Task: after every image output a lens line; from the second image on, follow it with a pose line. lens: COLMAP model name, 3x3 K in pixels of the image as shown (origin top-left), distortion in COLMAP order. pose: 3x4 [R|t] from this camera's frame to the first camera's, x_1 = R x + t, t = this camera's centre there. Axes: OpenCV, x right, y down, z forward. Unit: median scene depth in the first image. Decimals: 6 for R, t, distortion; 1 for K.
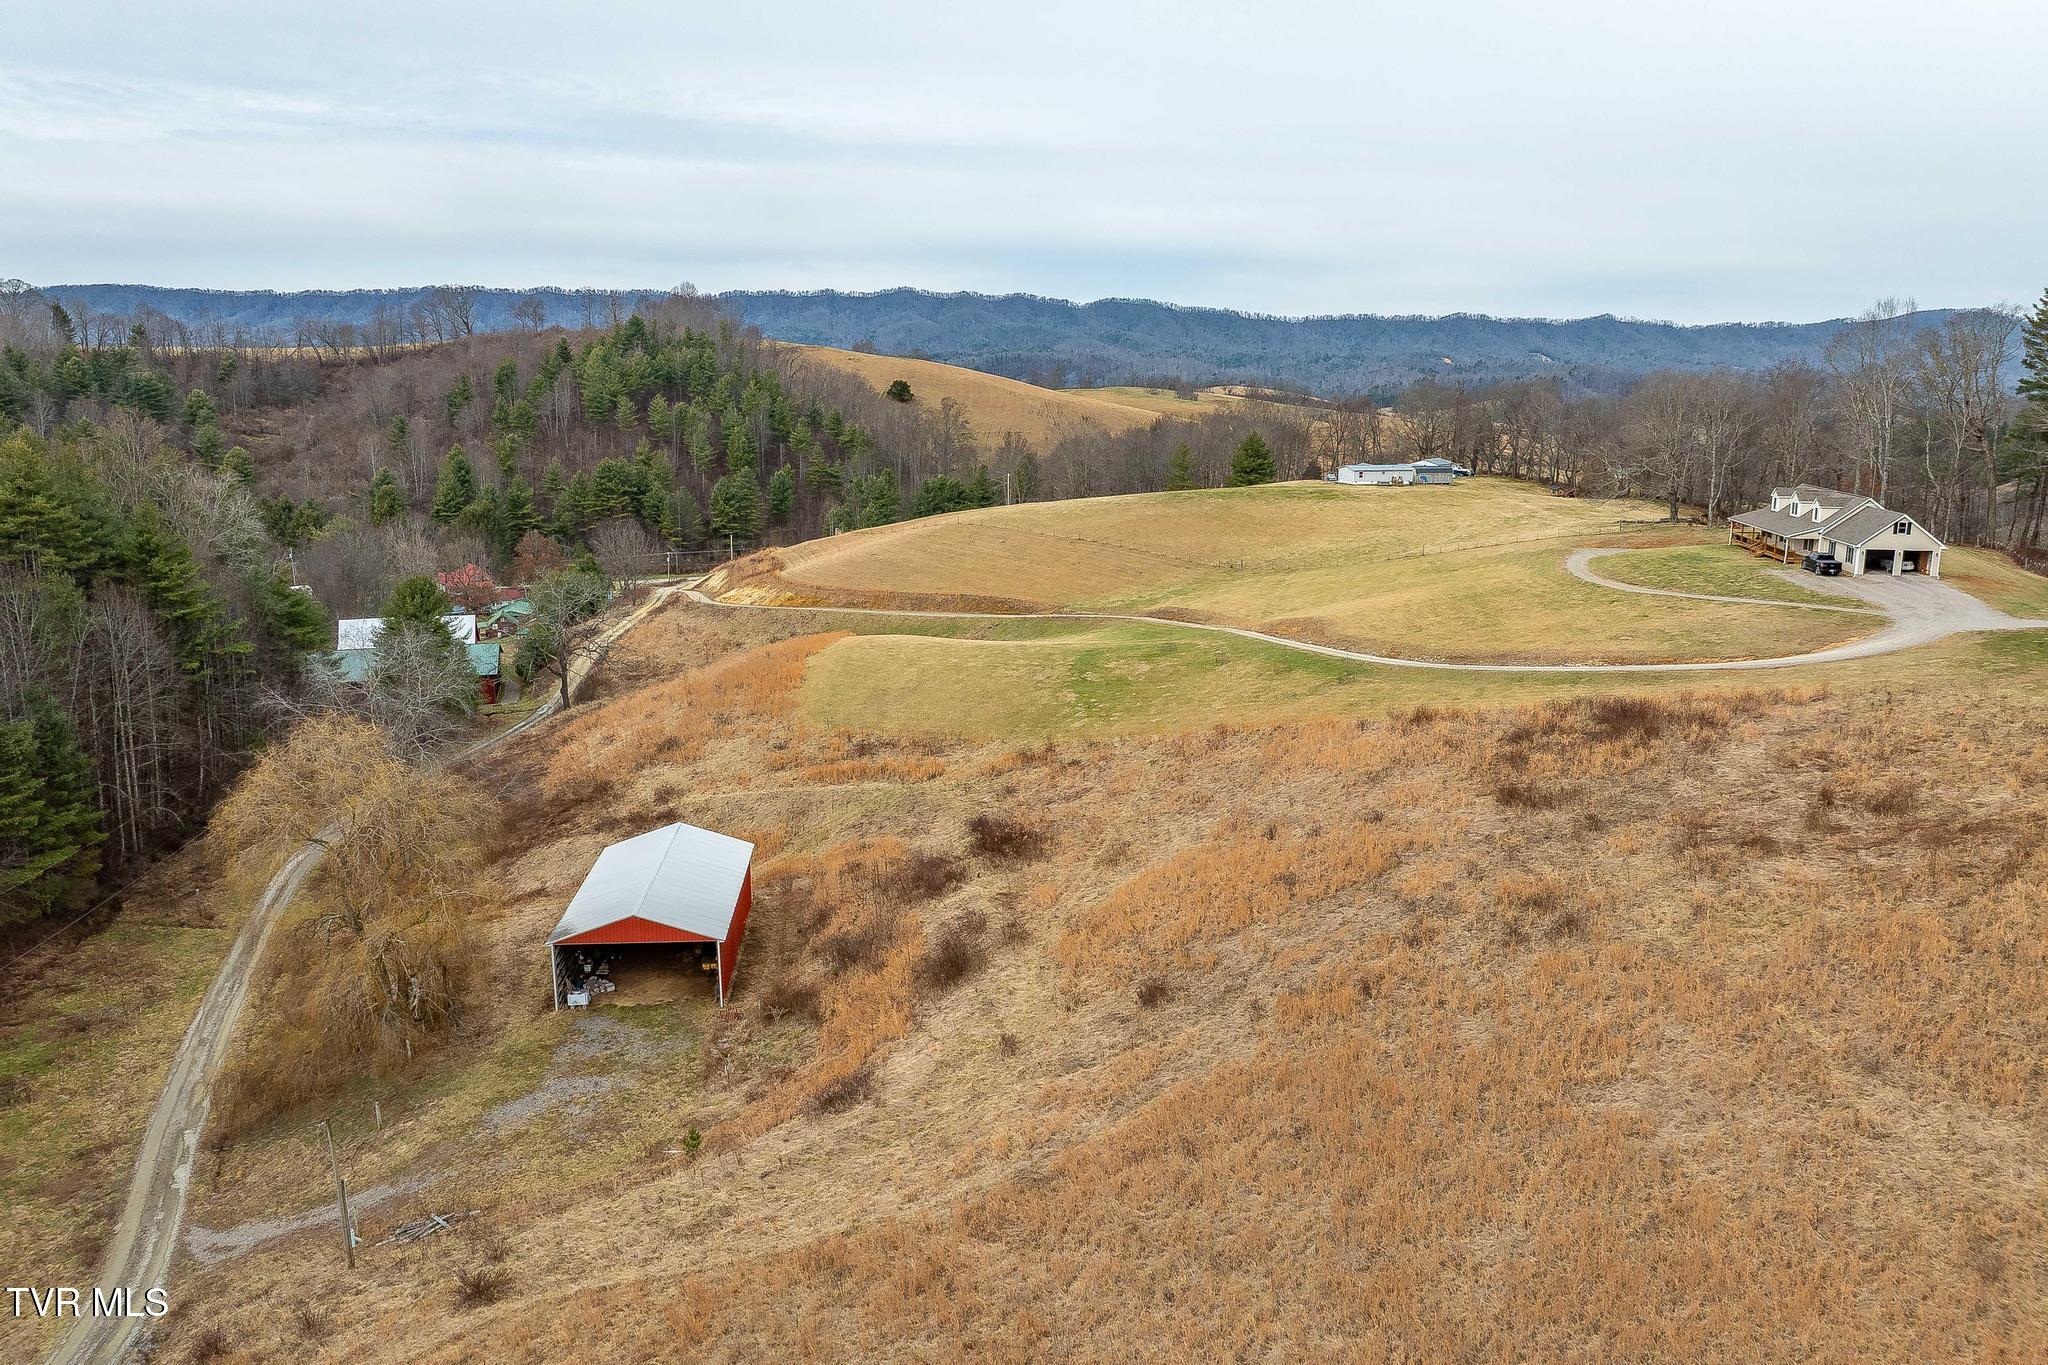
lens RADIAL K [[1480.8, 0, 1018.1], [0, 1480.8, 690.9], [0, 0, 1]] dist [-0.029023, -0.017413]
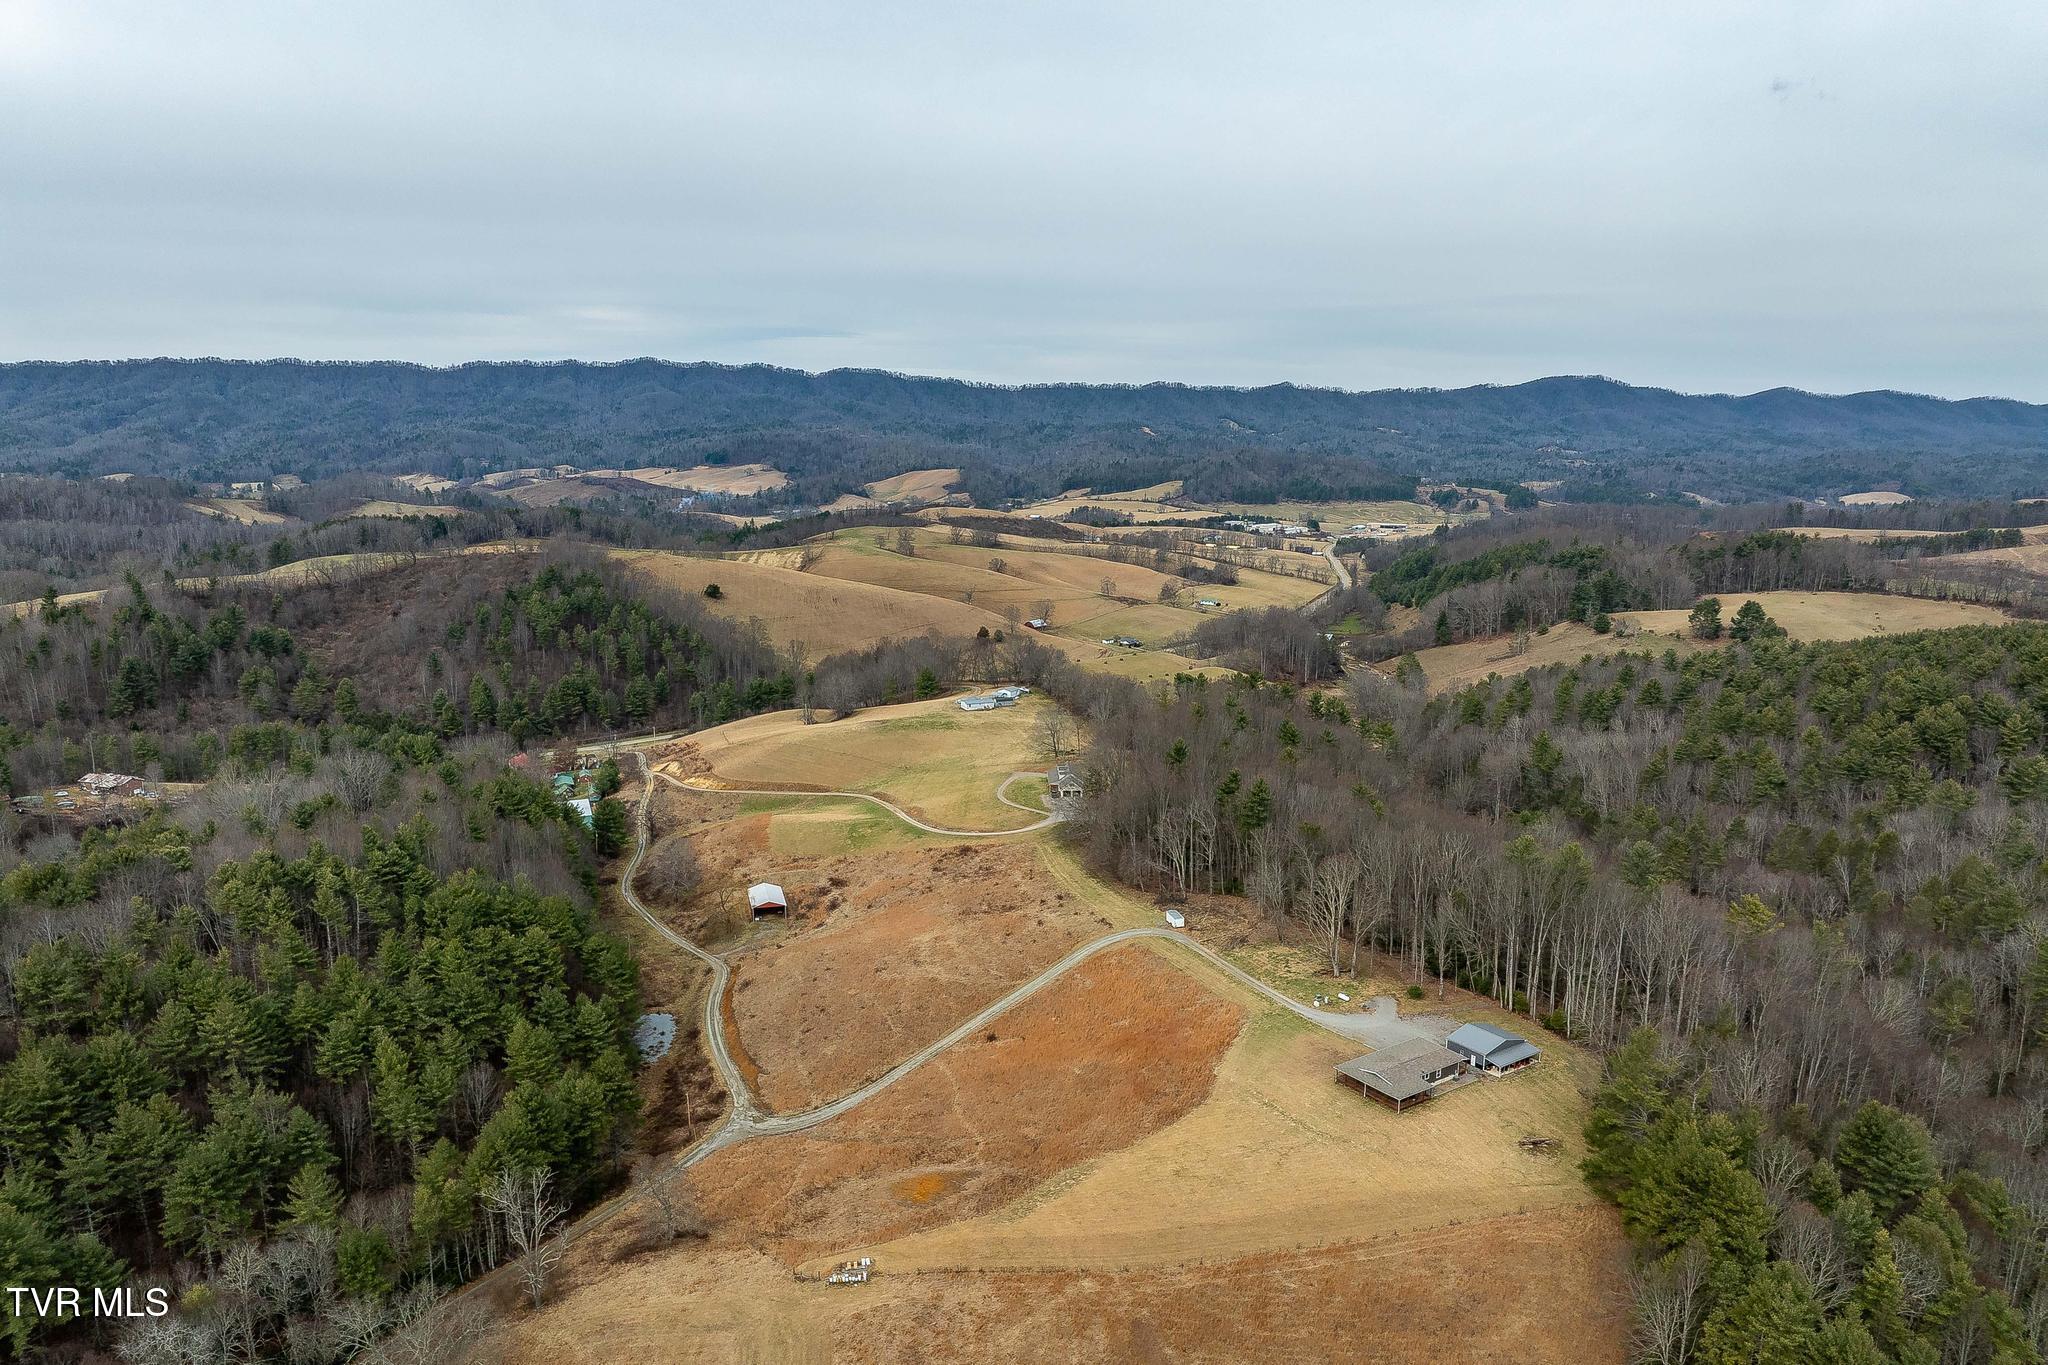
lens RADIAL K [[1411.5, 0, 1026.2], [0, 1411.5, 701.1], [0, 0, 1]] dist [-0.031112, -0.010253]
pose [[0.982708, -0.036410, 0.181545, -0.063884], [0.039891, 0.999083, -0.015560, -0.112061], [-0.180812, 0.022533, 0.983259, -1.036222]]
